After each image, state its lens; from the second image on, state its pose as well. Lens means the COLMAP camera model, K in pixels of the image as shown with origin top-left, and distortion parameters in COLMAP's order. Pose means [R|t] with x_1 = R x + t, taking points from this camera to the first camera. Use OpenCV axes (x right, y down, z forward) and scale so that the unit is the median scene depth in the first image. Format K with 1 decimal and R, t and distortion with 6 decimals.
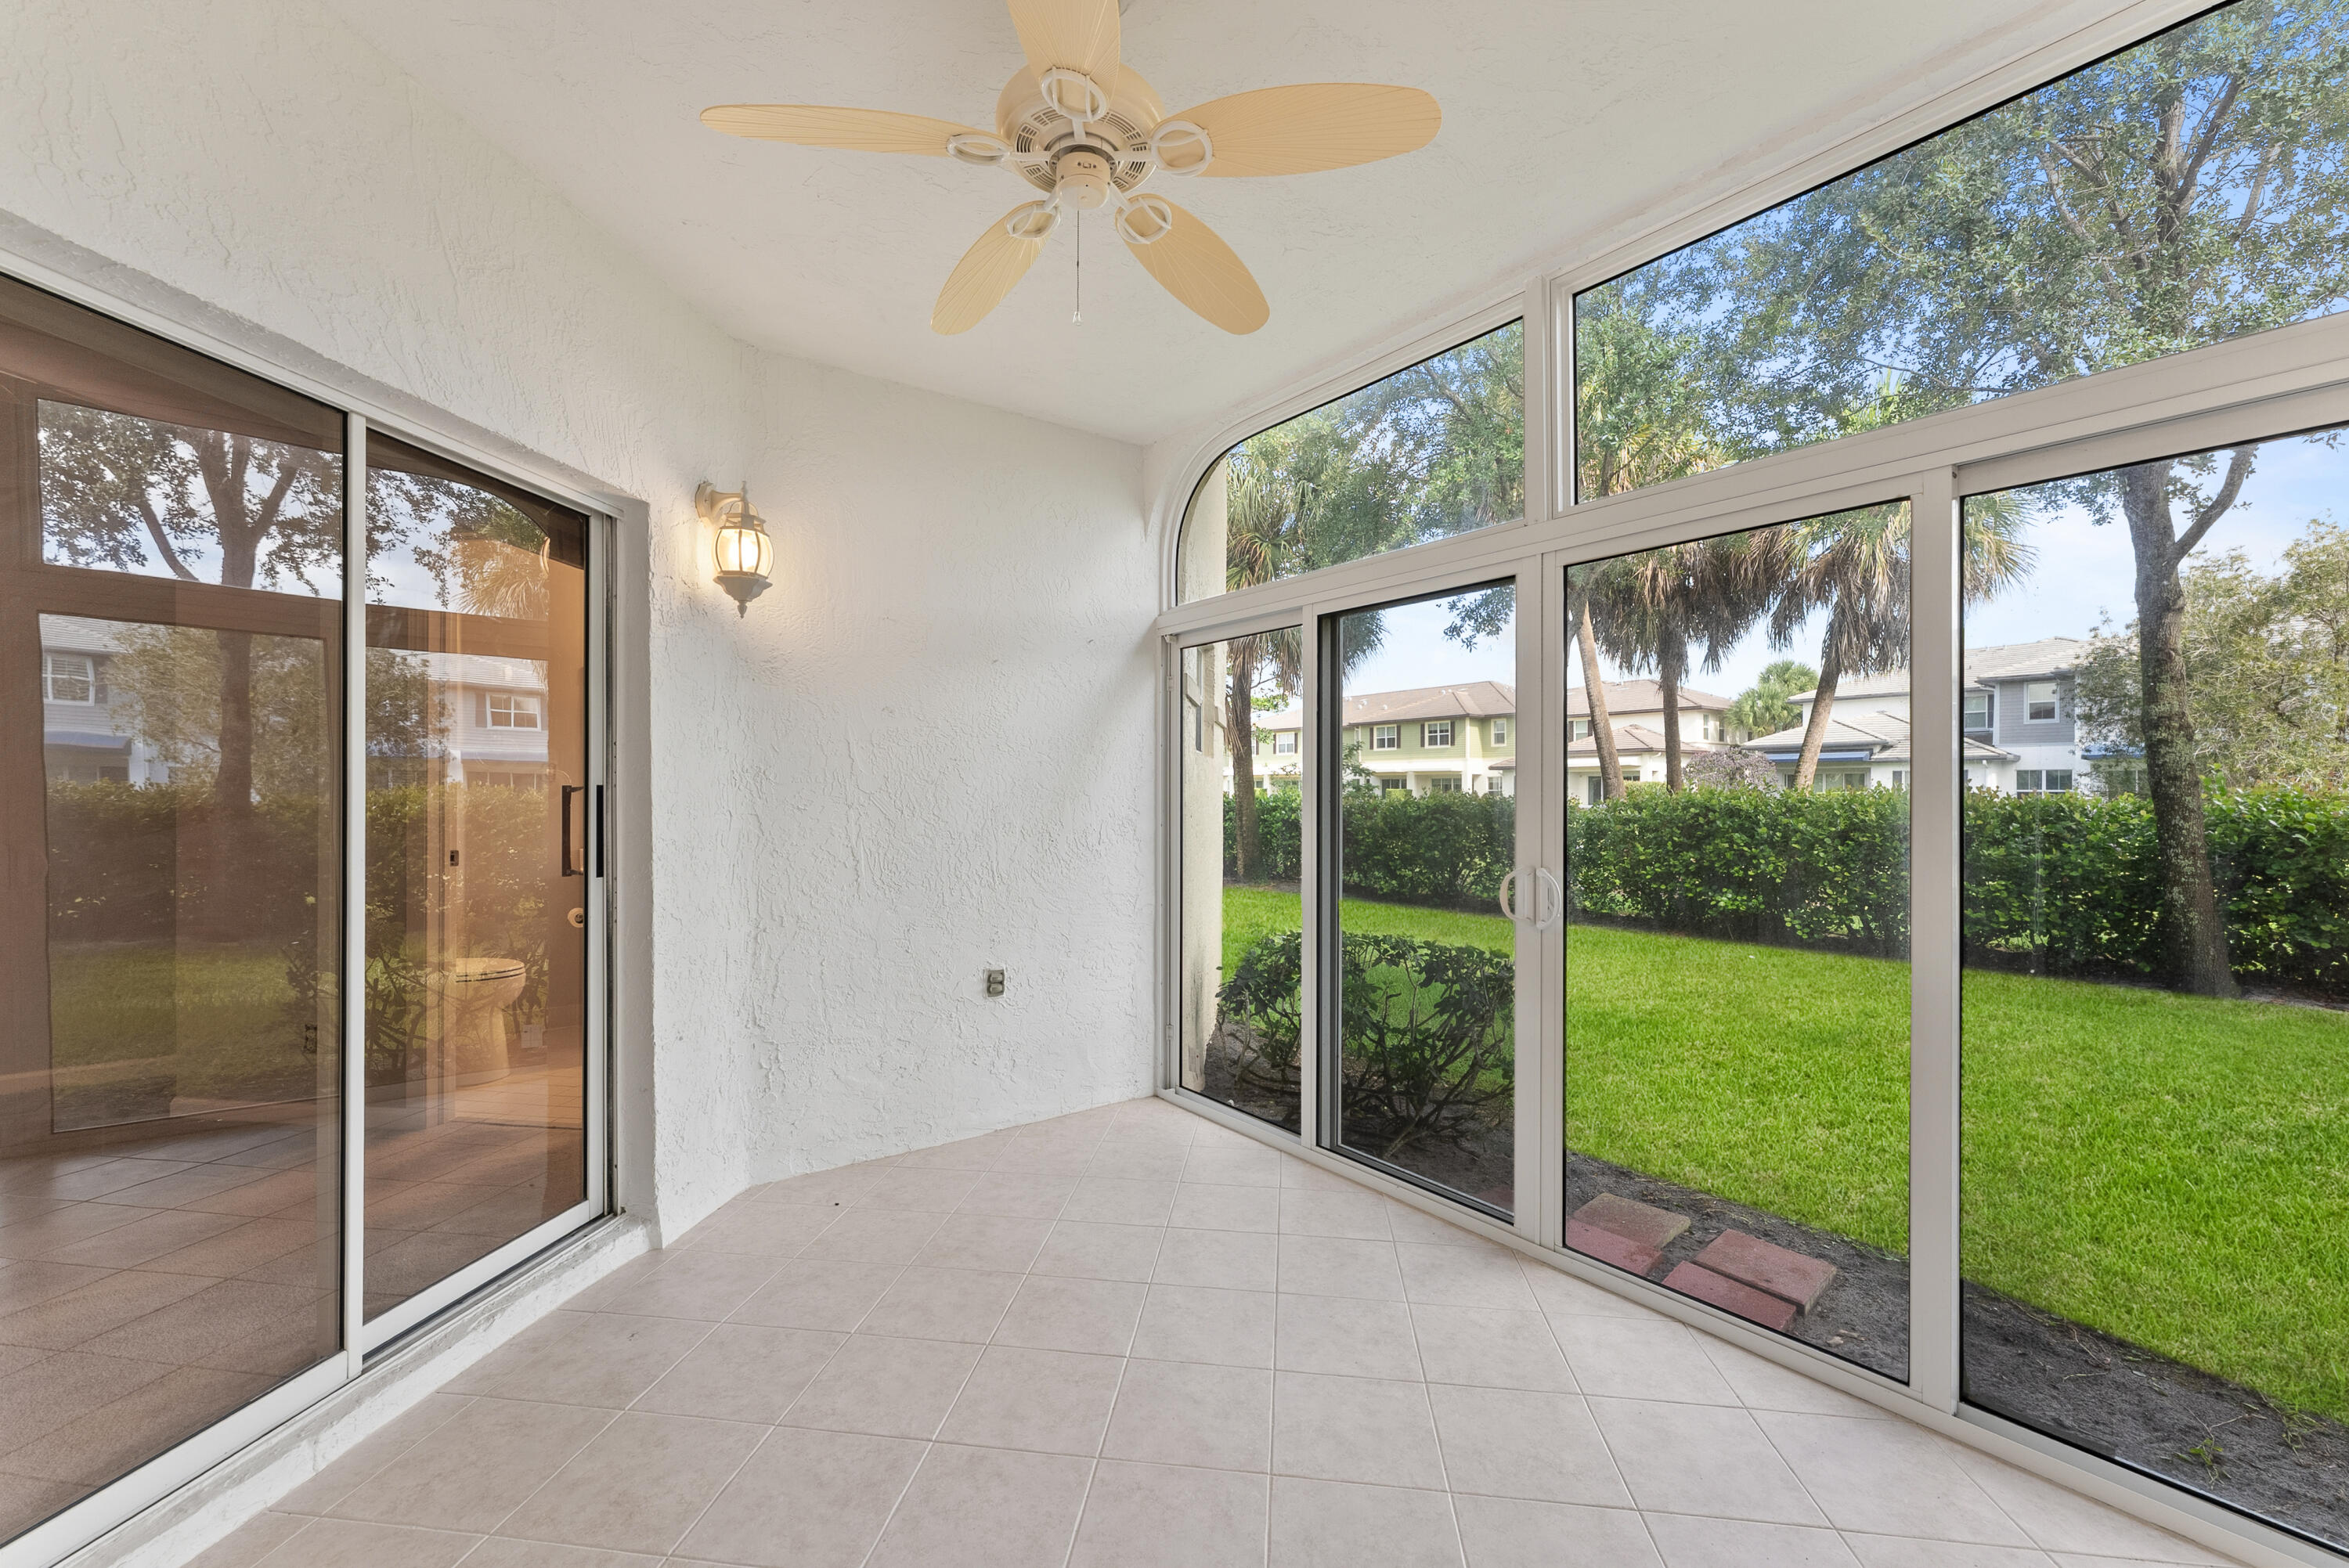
lens RADIAL K [[940.0, 0, 1180.0], [0, 940.0, 797.8], [0, 0, 1]] dist [-0.000146, -0.001504]
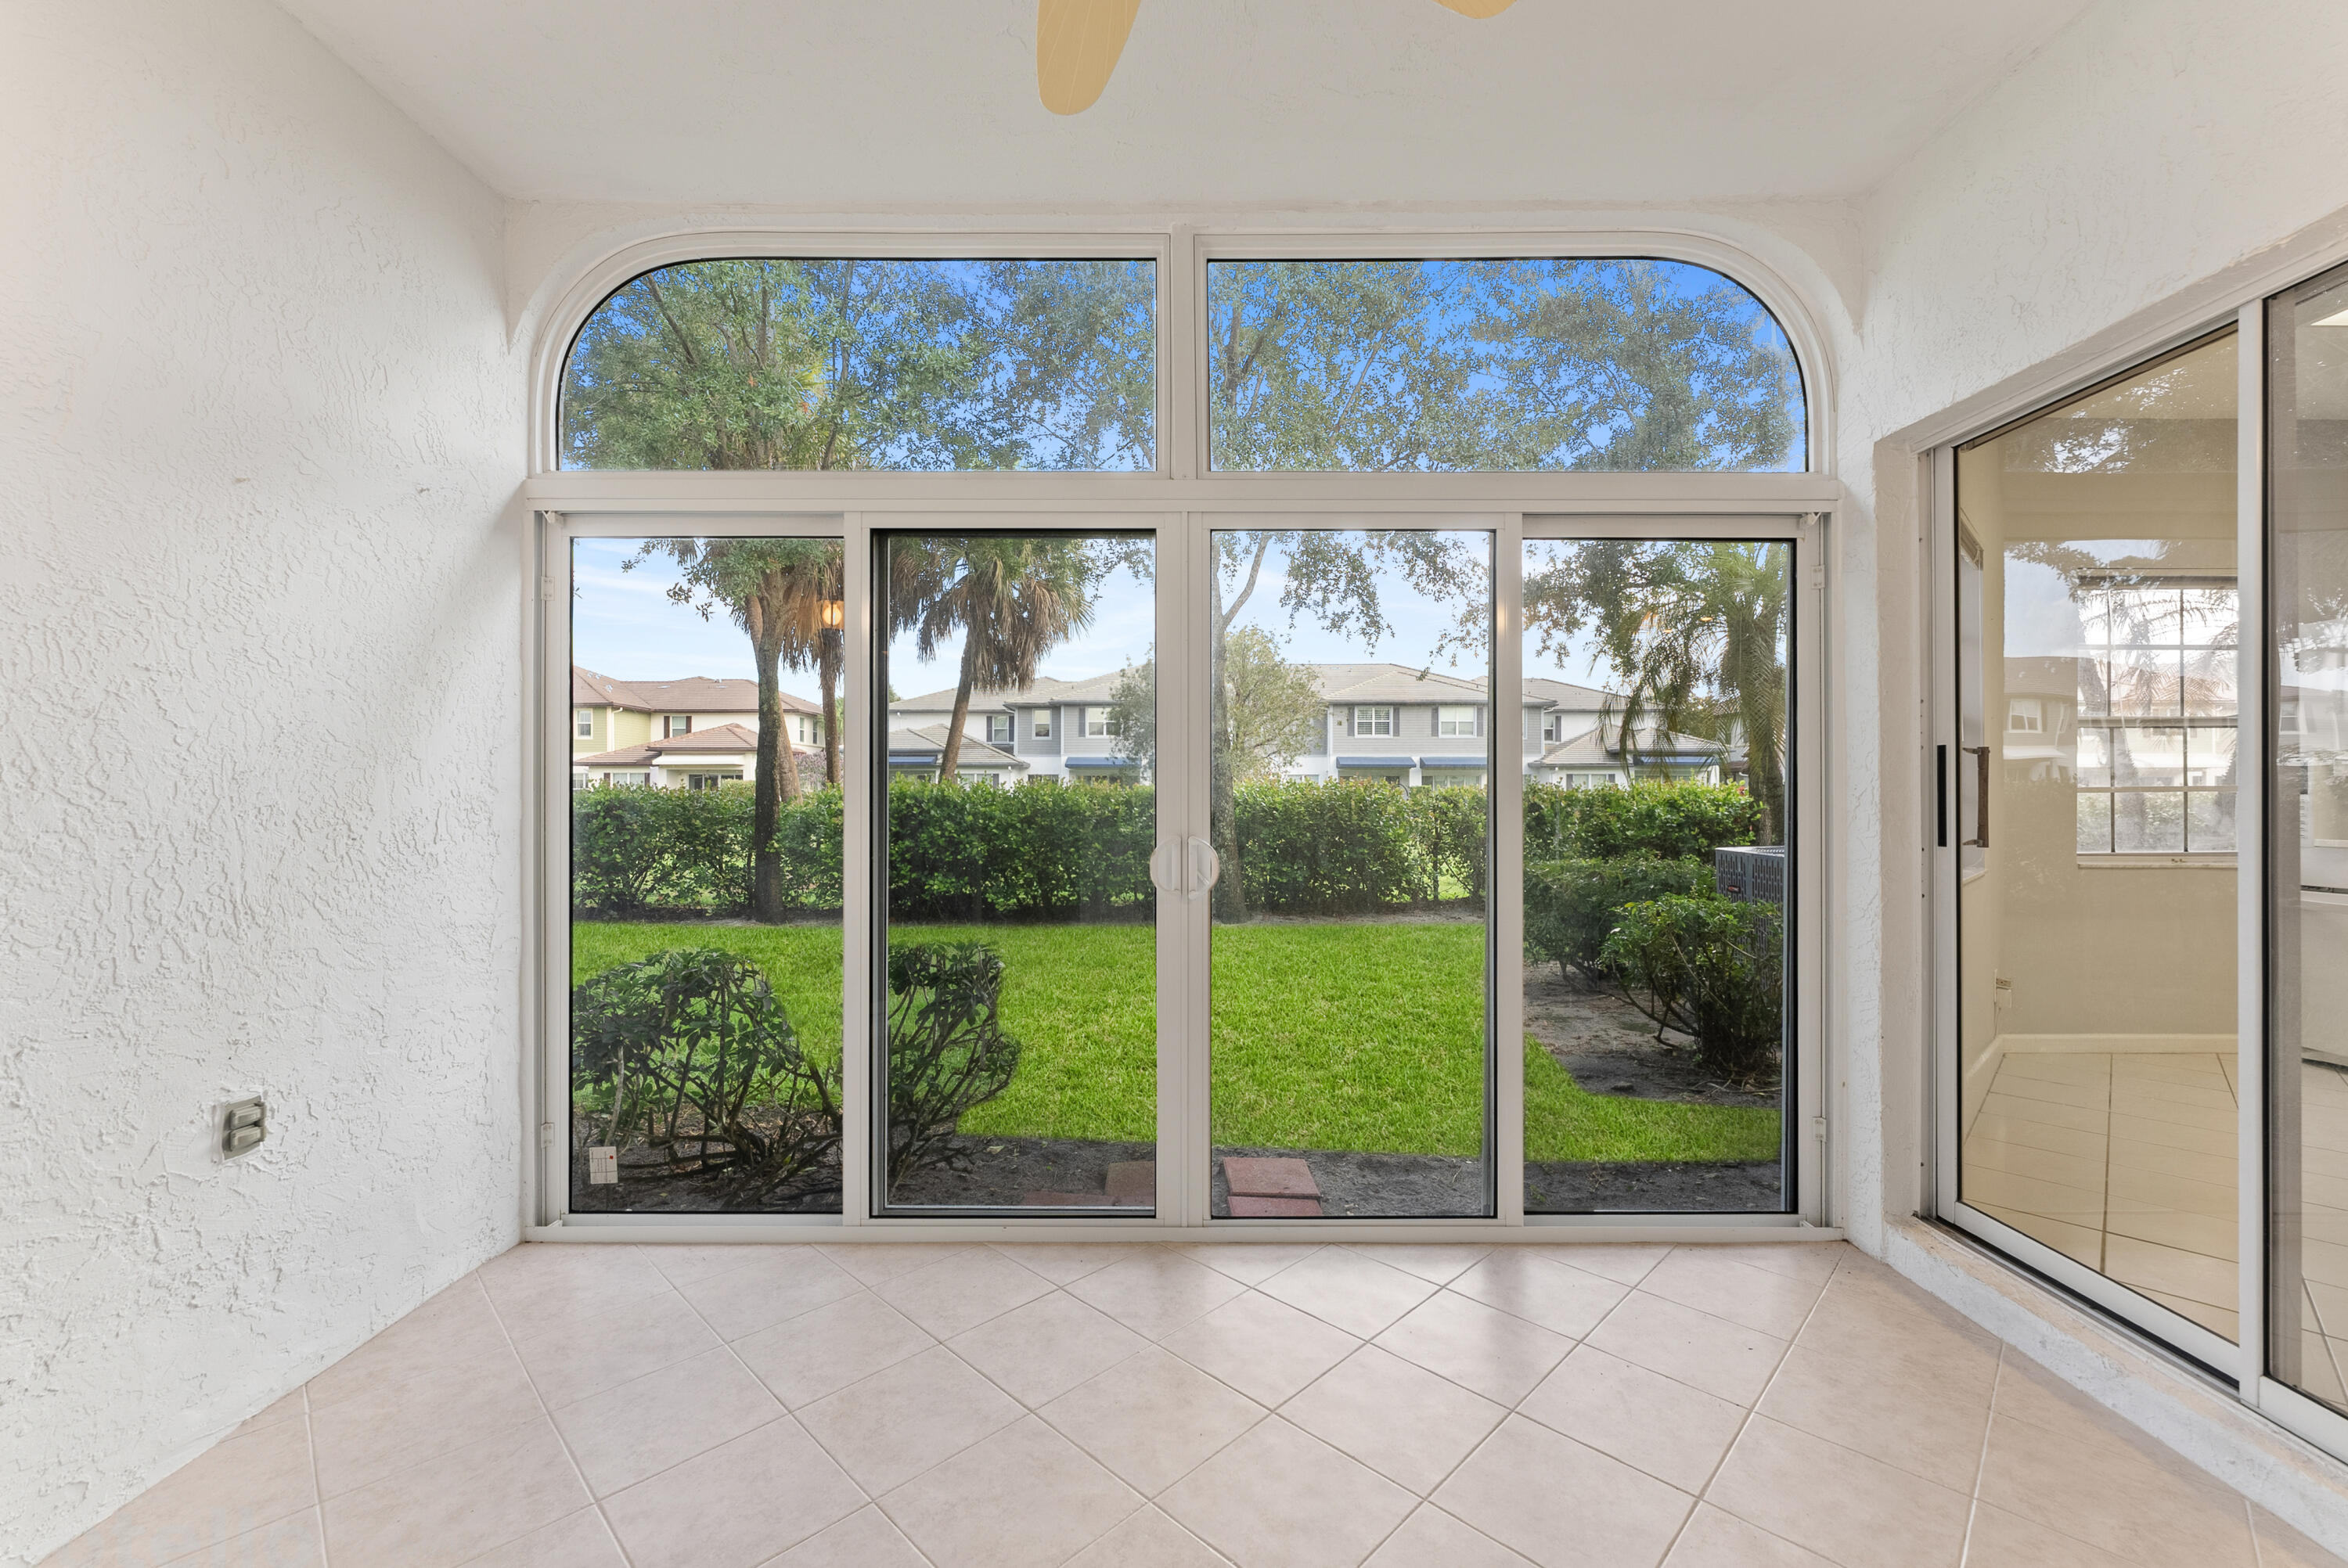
lens RADIAL K [[939.6, 0, 1169.1], [0, 939.6, 793.0], [0, 0, 1]] dist [-0.000146, -0.001504]
pose [[0.614819, -0.000345, 0.788668, -0.149580], [0.005124, 0.999981, -0.003557, 0.012834], [-0.788651, 0.006228, 0.614809, 0.160501]]
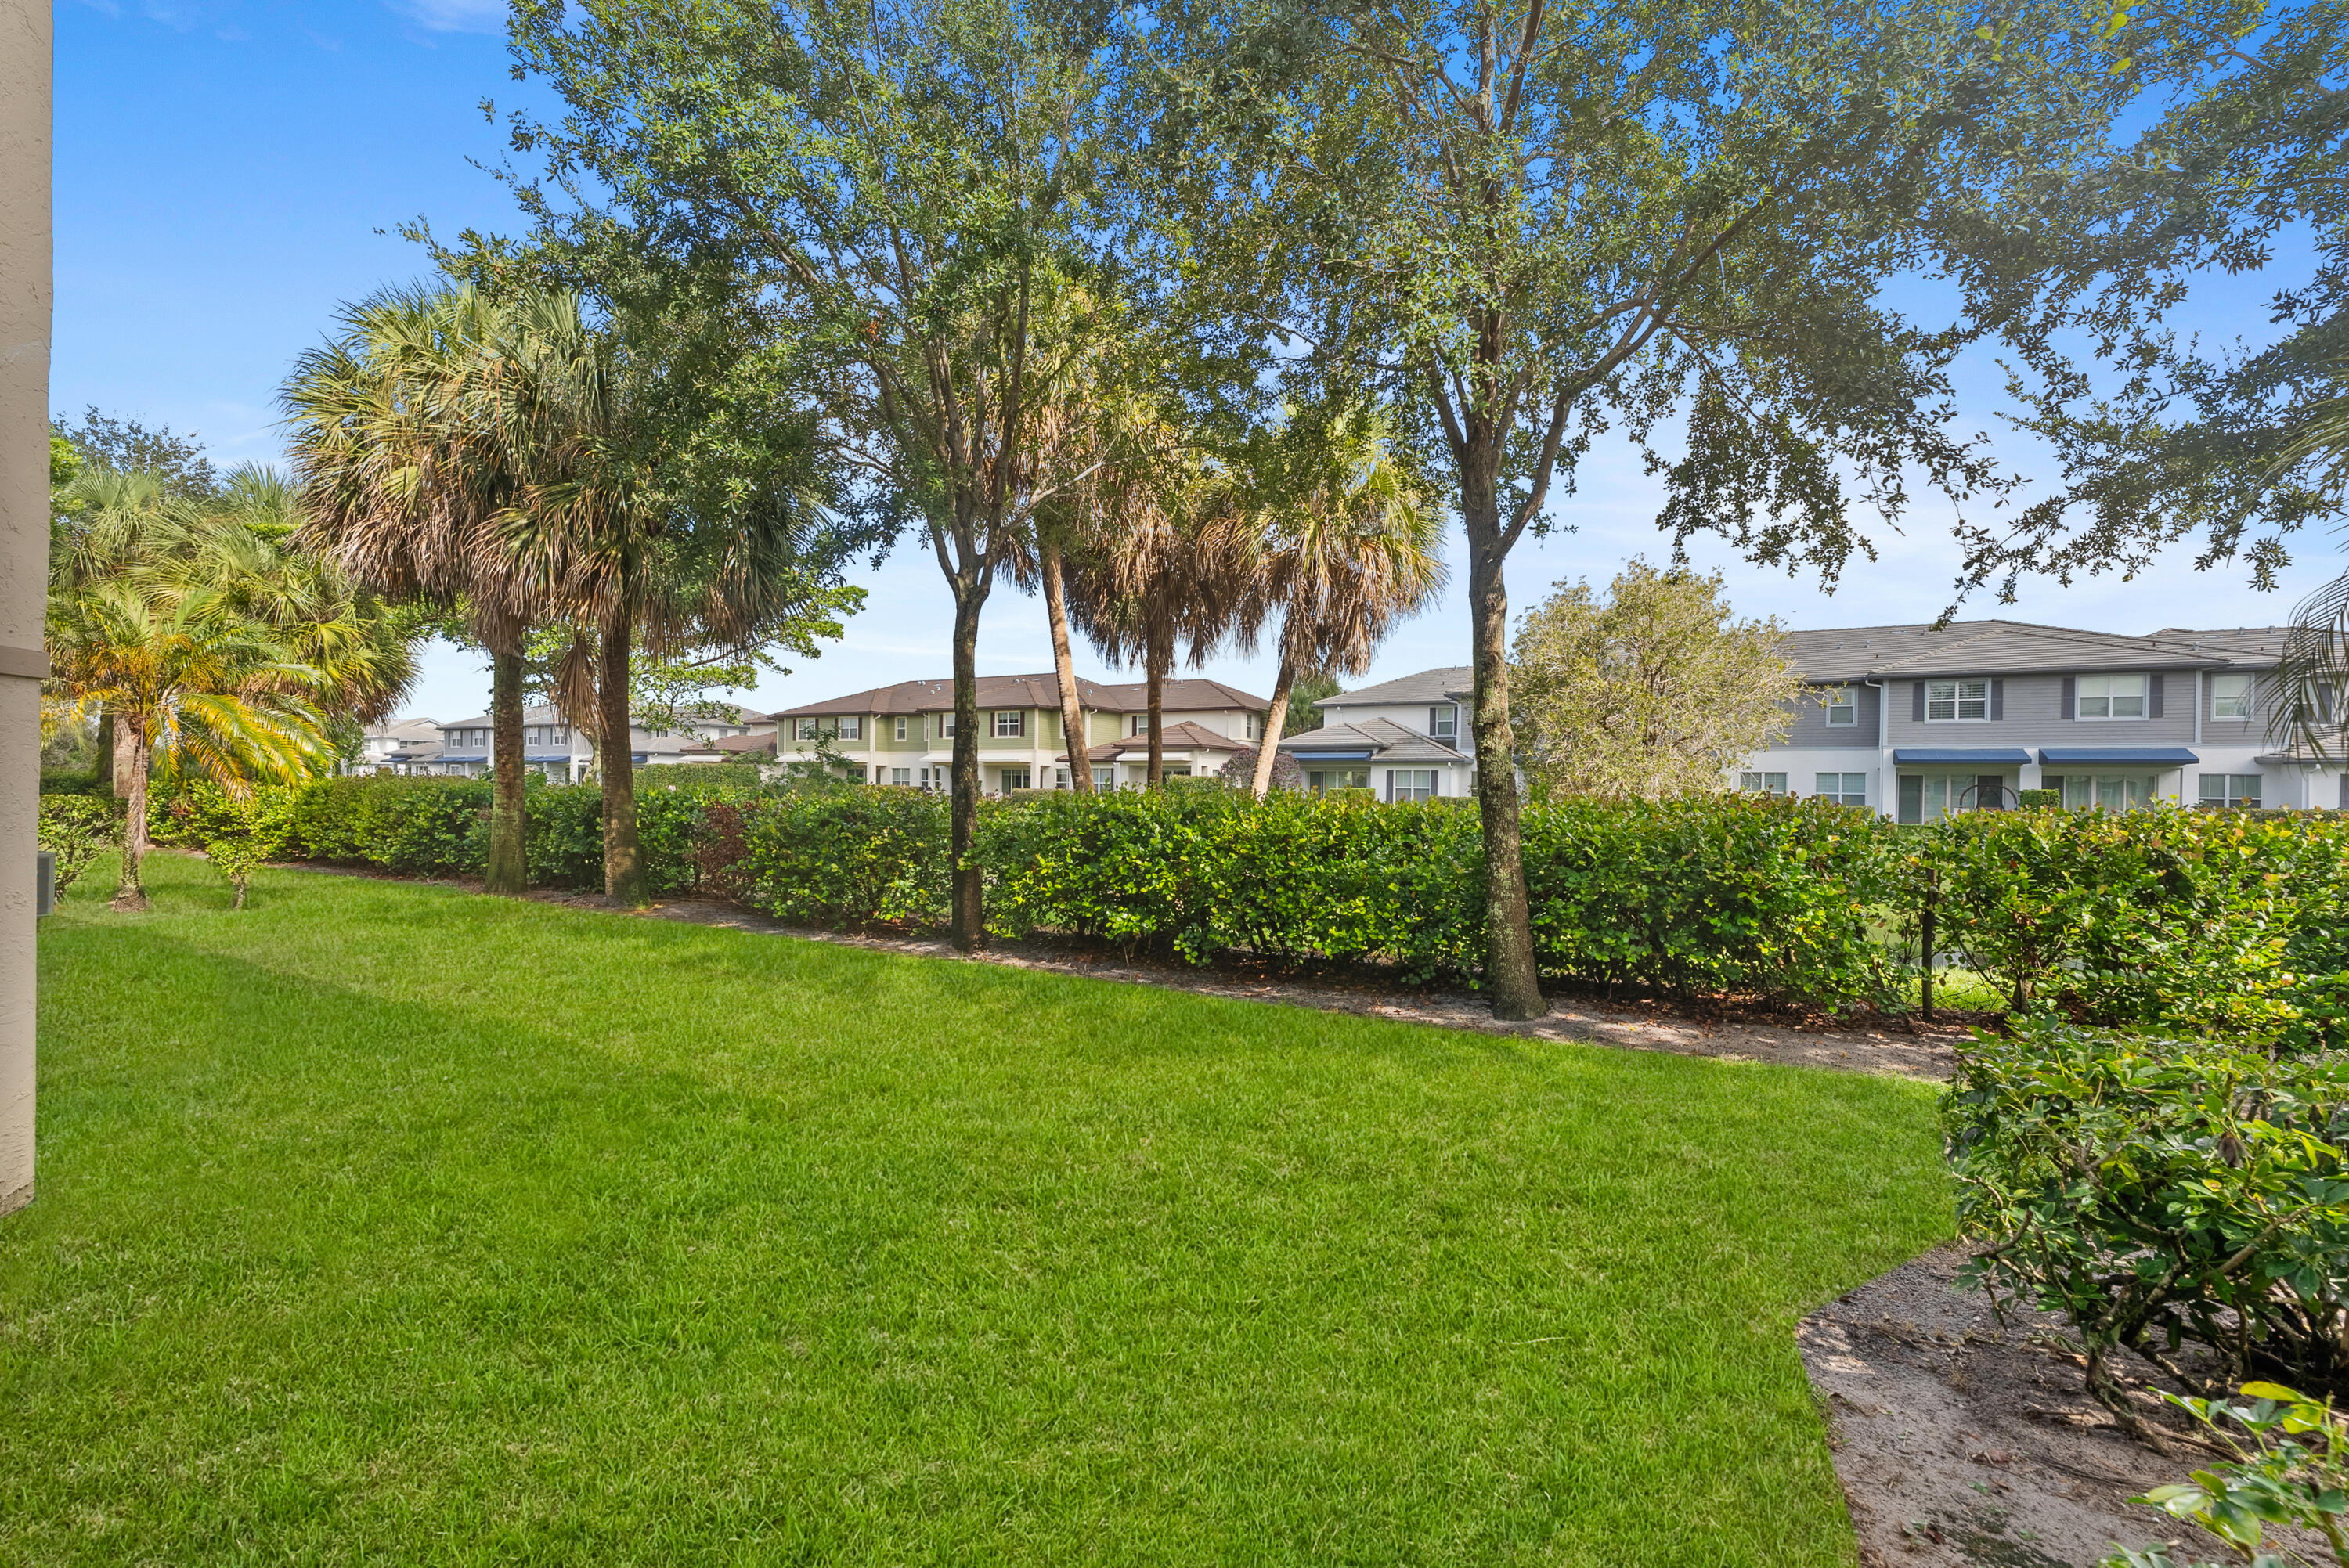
lens RADIAL K [[940.0, 0, 1185.5], [0, 940.0, 801.3], [0, 0, 1]] dist [-0.000146, -0.001504]
pose [[0.915113, 0.002988, 0.403186, 0.381669], [-0.009135, 0.999870, 0.013322, -0.018121], [-0.403094, -0.015874, 0.915021, 0.248371]]
